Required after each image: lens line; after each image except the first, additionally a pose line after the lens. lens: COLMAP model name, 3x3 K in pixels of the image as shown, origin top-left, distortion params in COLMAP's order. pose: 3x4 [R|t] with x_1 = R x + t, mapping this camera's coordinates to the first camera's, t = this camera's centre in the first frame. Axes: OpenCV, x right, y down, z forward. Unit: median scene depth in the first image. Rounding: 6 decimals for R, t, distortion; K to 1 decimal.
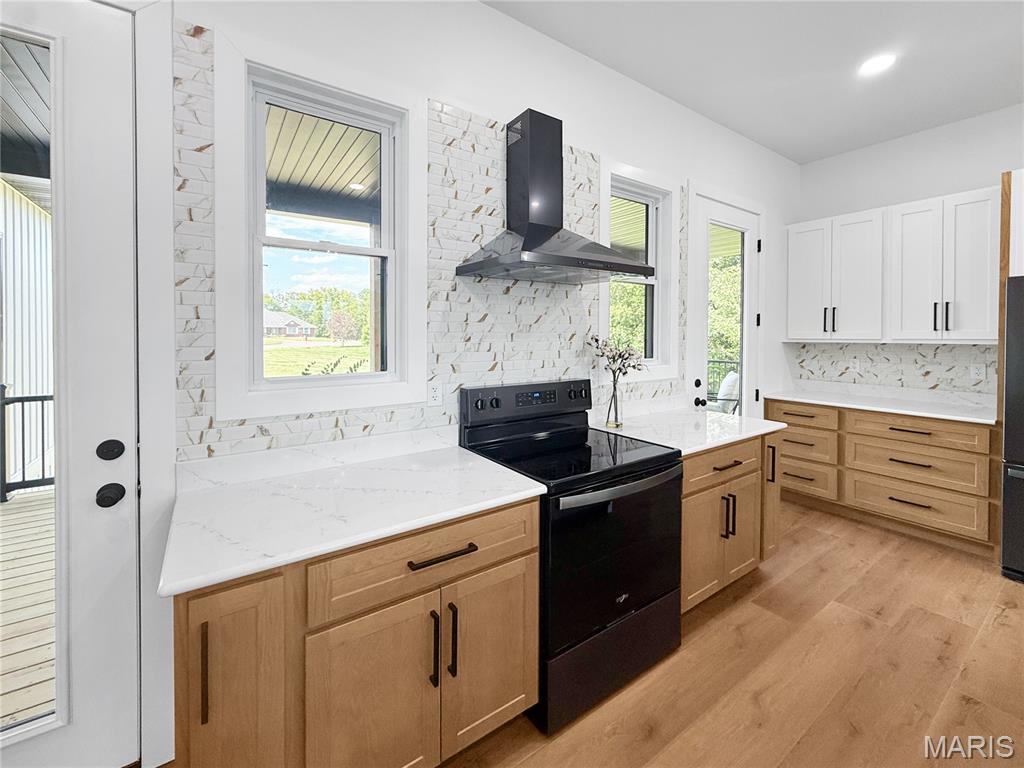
lens RADIAL K [[403.5, 0, 513.2], [0, 403.5, 345.8], [0, 0, 1]] dist [0.000020, 0.000078]
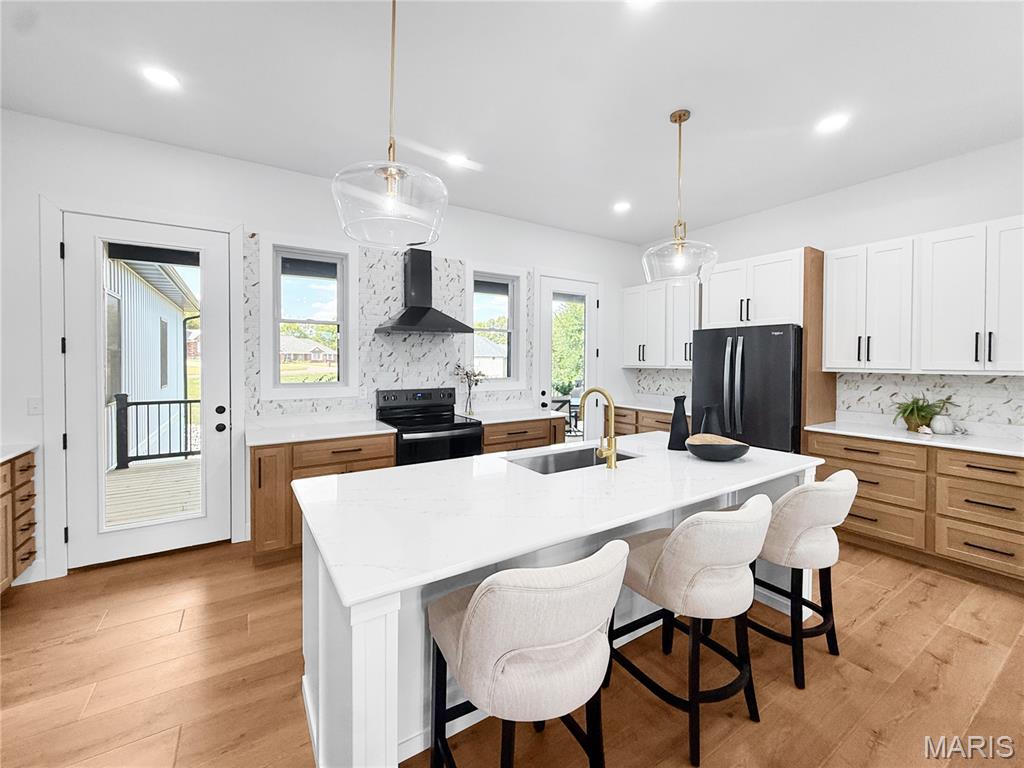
lens RADIAL K [[417.2, 0, 509.4], [0, 417.2, 374.5], [0, 0, 1]] dist [-0.000278, 0.000007]
pose [[0.997437, 0.002751, -0.071492, 0.581503], [-0.002351, 0.999981, 0.005673, 0.012999], [0.071506, -0.005490, 0.997425, -0.869289]]
